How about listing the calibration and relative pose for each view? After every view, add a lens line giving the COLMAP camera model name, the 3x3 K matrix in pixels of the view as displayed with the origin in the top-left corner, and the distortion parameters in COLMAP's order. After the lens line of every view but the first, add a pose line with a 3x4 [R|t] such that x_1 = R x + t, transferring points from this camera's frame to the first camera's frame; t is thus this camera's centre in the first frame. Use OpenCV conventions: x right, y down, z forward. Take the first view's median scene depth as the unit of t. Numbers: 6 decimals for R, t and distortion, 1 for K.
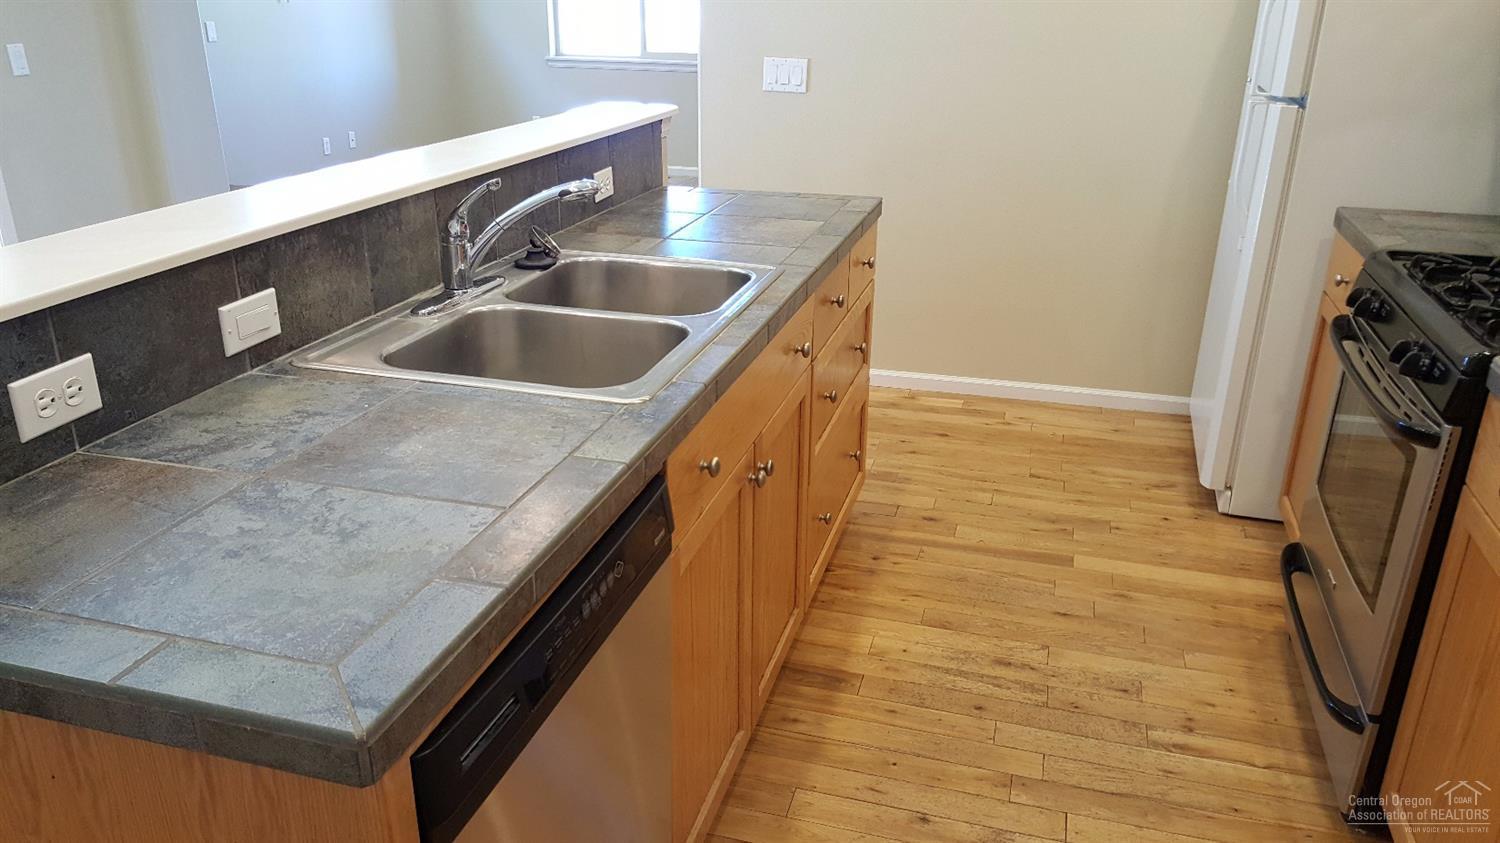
lens RADIAL K [[1091.4, 0, 751.9], [0, 1091.4, 442.4], [0, 0, 1]] dist [0.106905, -0.155105]
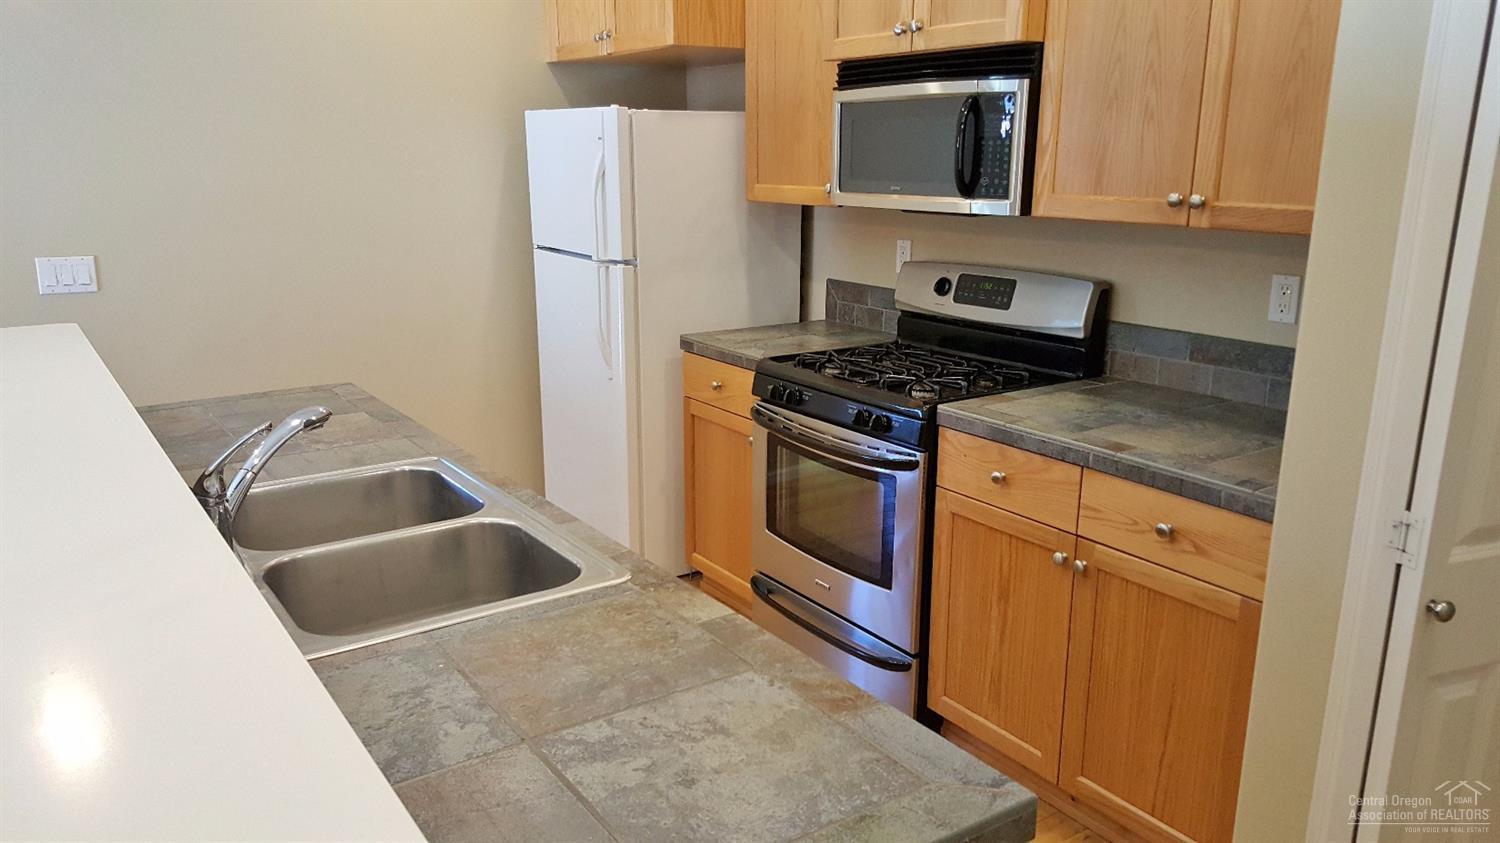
lens RADIAL K [[1091.4, 0, 751.9], [0, 1091.4, 442.4], [0, 0, 1]] dist [0.106905, -0.155105]
pose [[0.636709, -0.208179, 0.742471, -0.688957], [0.300747, 0.953657, 0.009487, -0.118037], [-0.710037, 0.217255, 0.669811, 0.123127]]
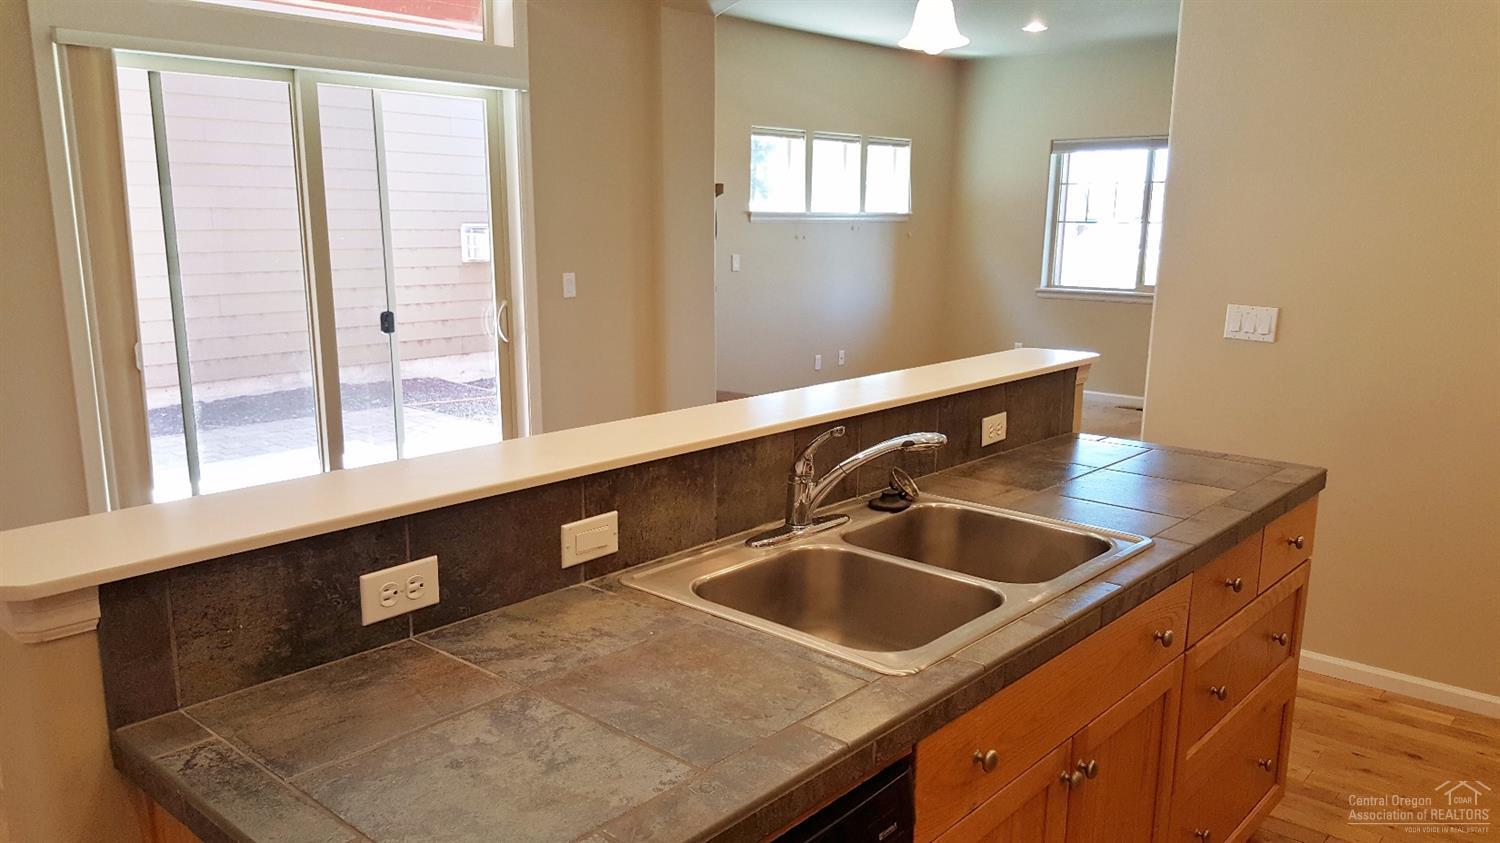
lens RADIAL K [[1091.4, 0, 751.9], [0, 1091.4, 442.4], [0, 0, 1]] dist [0.106905, -0.155105]
pose [[0.898790, 0.088150, -0.429425, 0.142109], [-0.168019, 0.974039, -0.151719, -0.056129], [0.404903, 0.208515, 0.890267, 0.053293]]
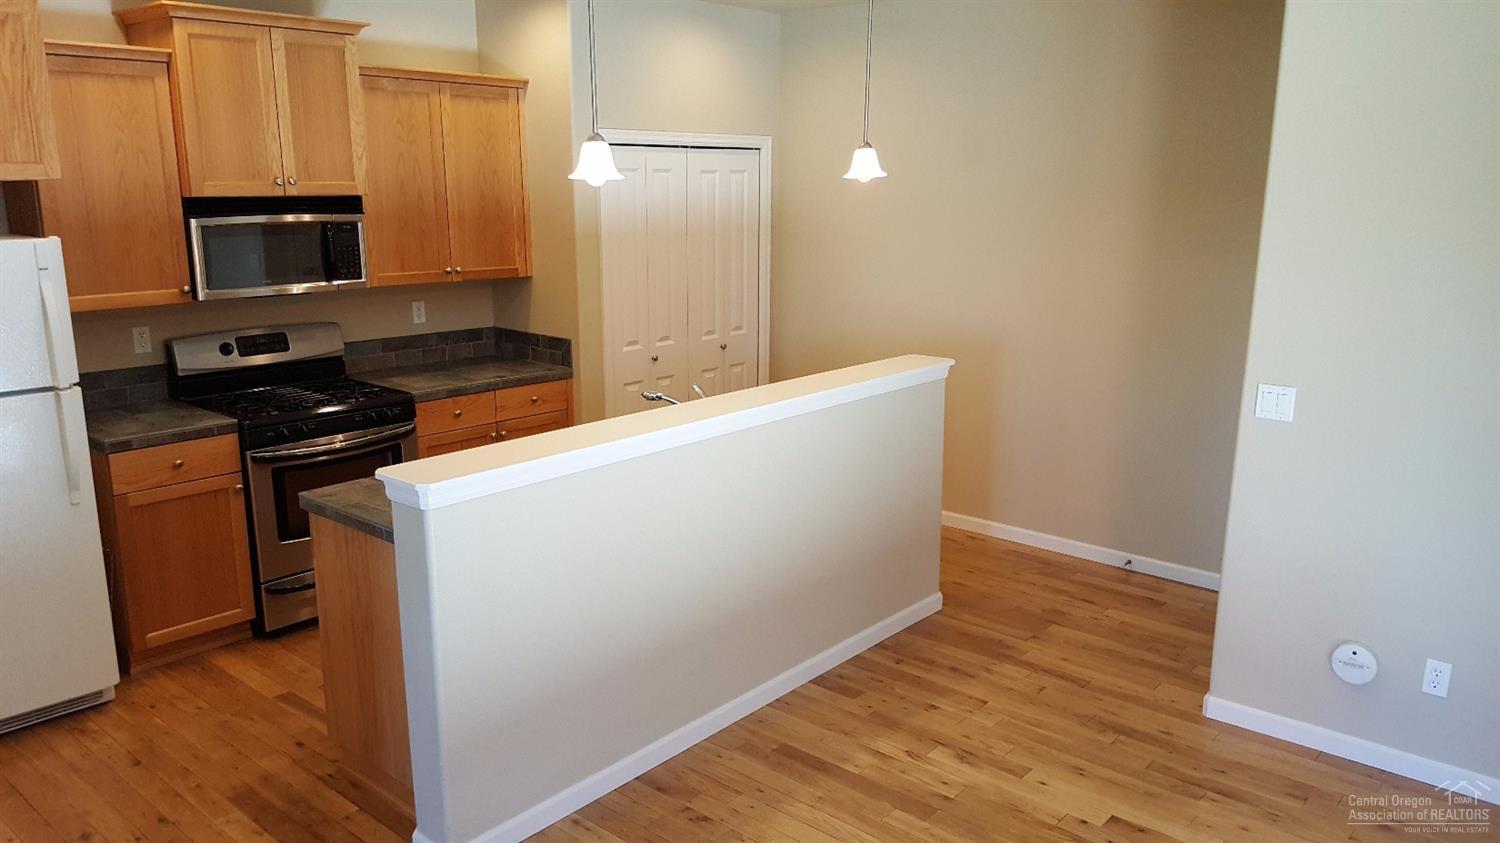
lens RADIAL K [[1091.4, 0, 751.9], [0, 1091.4, 442.4], [0, 0, 1]] dist [0.106905, -0.155105]
pose [[-0.902381, -0.112046, 0.416119, -1.325161], [0.156701, 0.814192, 0.559049, -1.401507], [-0.401440, 0.569681, -0.717153, 2.694511]]
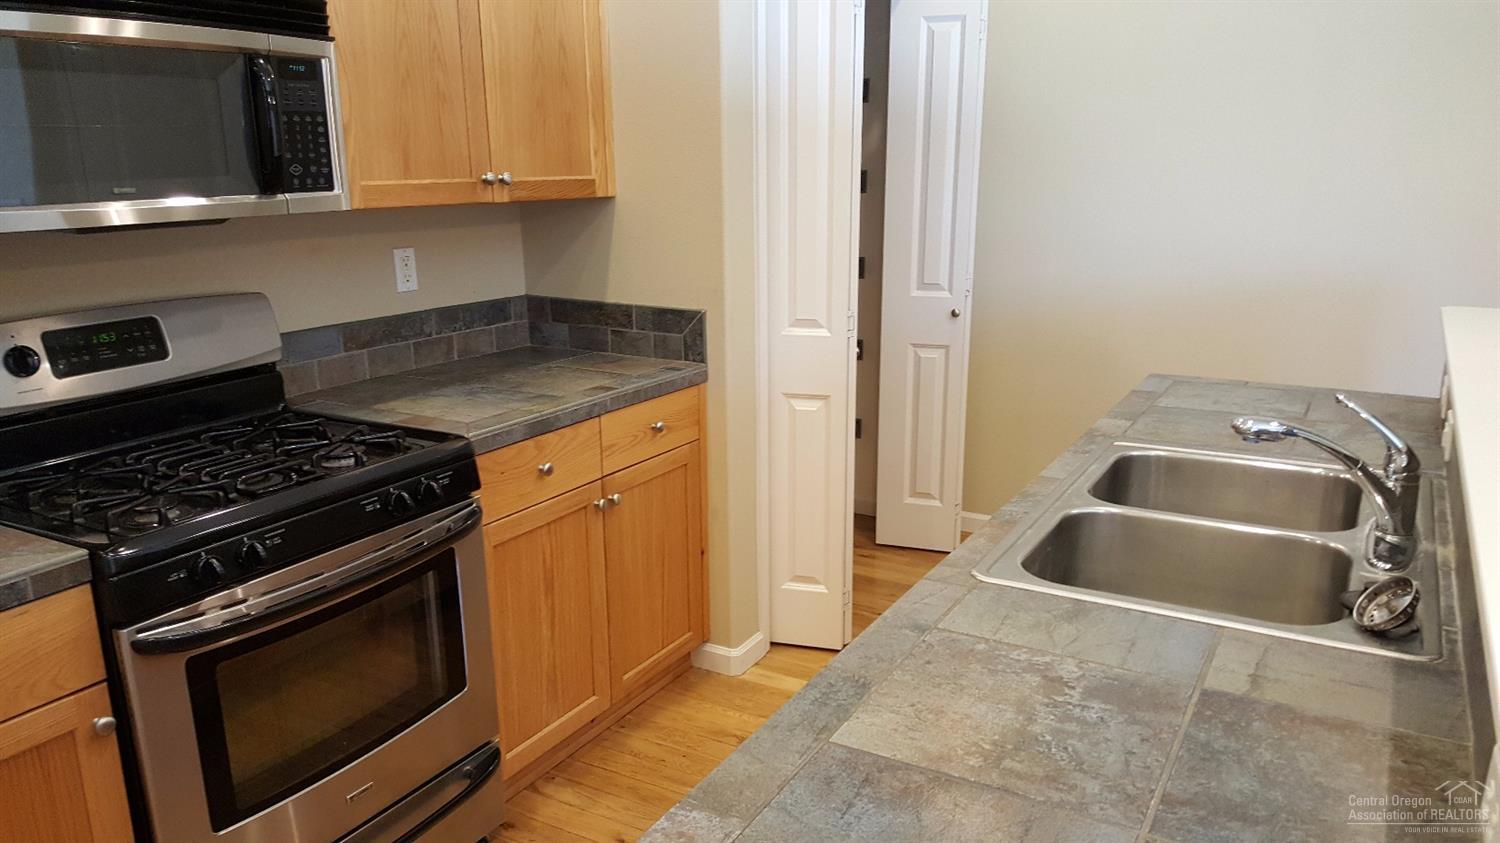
lens RADIAL K [[1091.4, 0, 751.9], [0, 1091.4, 442.4], [0, 0, 1]] dist [0.106905, -0.155105]
pose [[-0.968878, -0.061026, 0.239897, 0.001286], [0.098512, 0.794024, 0.599851, -0.808522], [-0.227091, 0.604816, -0.763300, 1.874040]]
